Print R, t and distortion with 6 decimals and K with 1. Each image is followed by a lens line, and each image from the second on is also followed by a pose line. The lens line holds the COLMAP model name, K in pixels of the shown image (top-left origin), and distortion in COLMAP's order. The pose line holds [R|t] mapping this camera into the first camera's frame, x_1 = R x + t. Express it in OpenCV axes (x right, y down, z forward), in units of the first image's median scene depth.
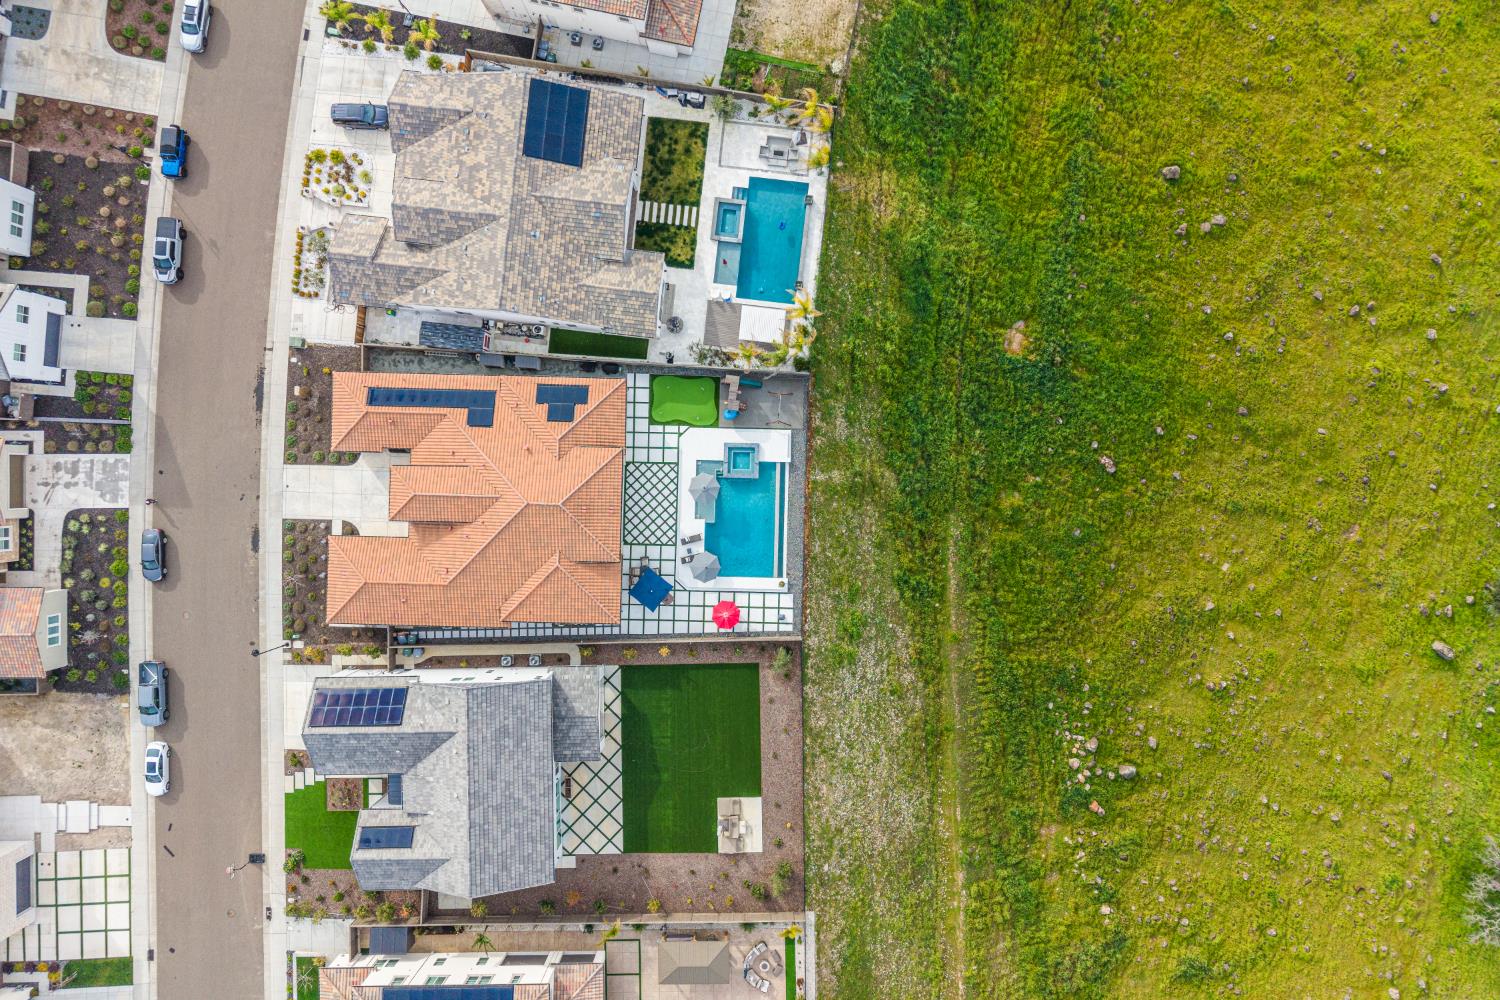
lens RADIAL K [[1000.1, 0, 746.8], [0, 1000.1, 472.1], [0, 0, 1]] dist [0.000627, -0.002083]
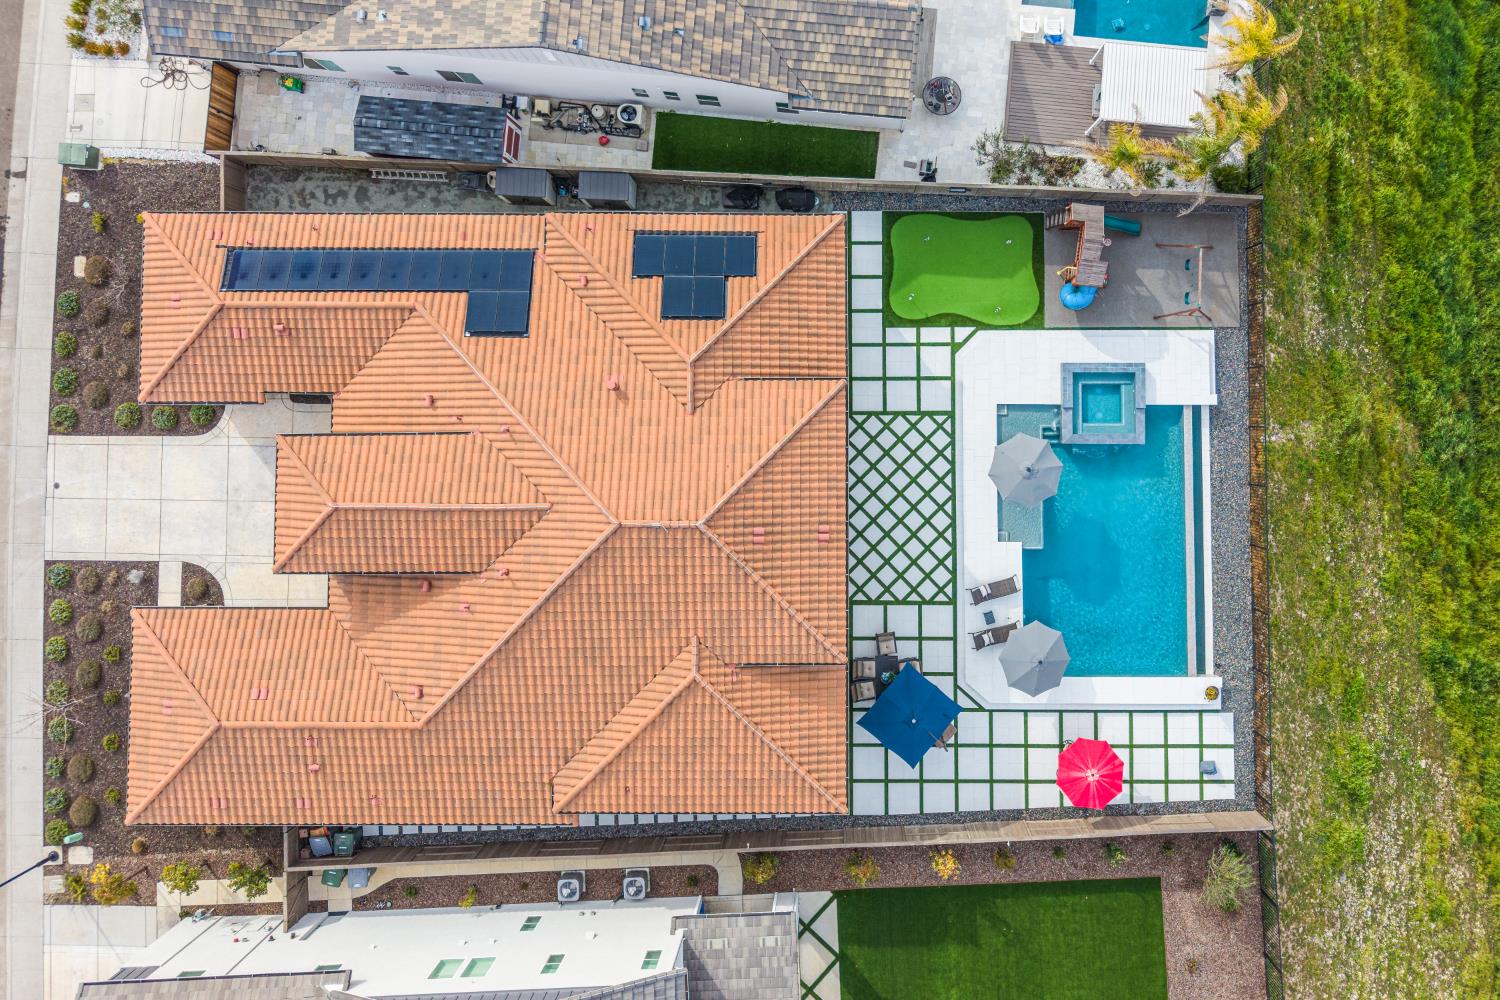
lens RADIAL K [[967.2, 0, 772.7], [0, 967.2, 371.6], [0, 0, 1]] dist [0.002077, -0.019258]
pose [[0.999743, -0.021947, 0.005756, -0.150509], [0.022146, 0.999065, -0.037129, -0.012988], [-0.004935, 0.037247, 0.999294, 0.580894]]
